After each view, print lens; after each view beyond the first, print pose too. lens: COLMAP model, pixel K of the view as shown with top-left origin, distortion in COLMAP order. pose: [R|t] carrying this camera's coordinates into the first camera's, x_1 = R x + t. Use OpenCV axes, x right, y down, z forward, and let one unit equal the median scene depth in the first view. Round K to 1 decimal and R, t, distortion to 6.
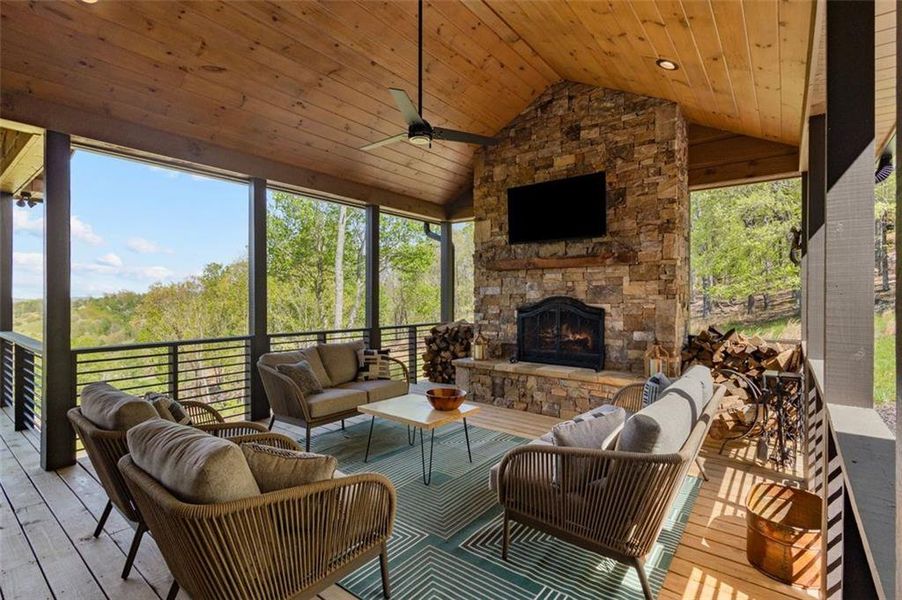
lens RADIAL K [[423.6, 0, 448.4], [0, 423.6, 300.8], [0, 0, 1]] dist [0.014188, -0.003074]
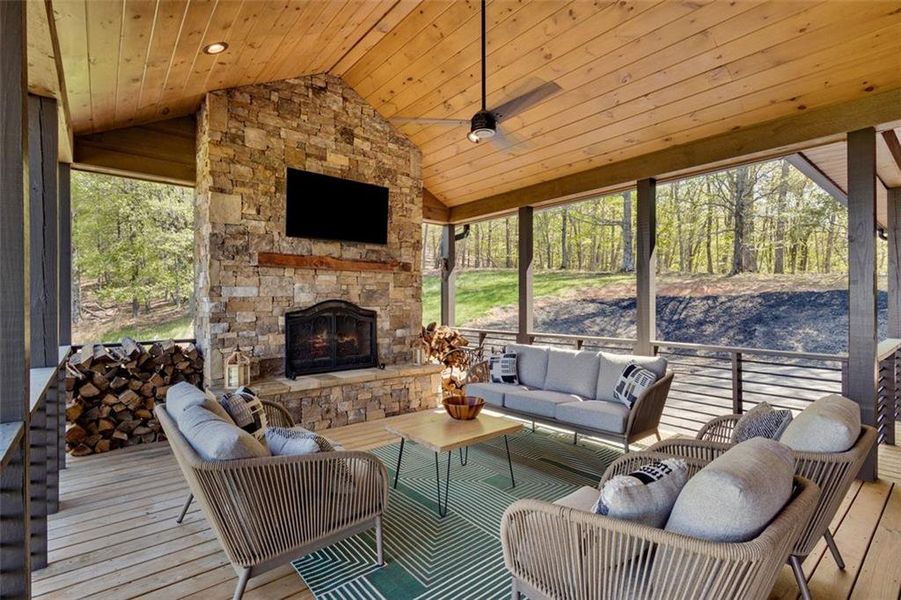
lens RADIAL K [[423.2, 0, 444.4], [0, 423.2, 303.3], [0, 0, 1]] dist [0.014188, -0.003074]
pose [[0.212674, -0.006337, 0.977103, -0.628339], [0.007684, 0.999959, 0.004813, -0.005116], [-0.977093, 0.006484, 0.212714, 0.565011]]
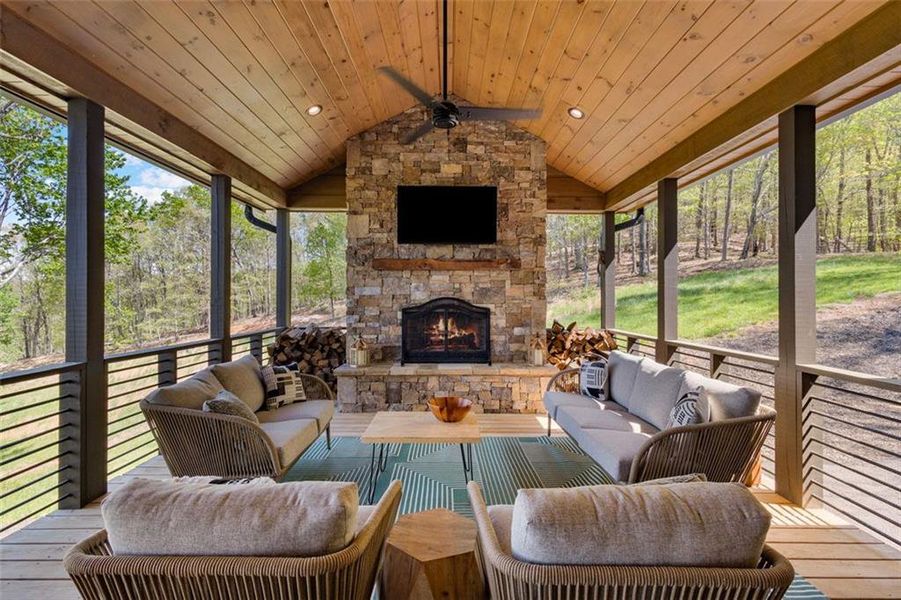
lens RADIAL K [[423.2, 0, 446.9], [0, 423.2, 295.4], [0, 0, 1]] dist [0.014188, -0.003074]
pose [[0.779612, 0.003240, 0.626254, -0.398372], [0.002962, 0.999956, -0.008861, -0.005998], [-0.626256, 0.008764, 0.779568, 0.189938]]
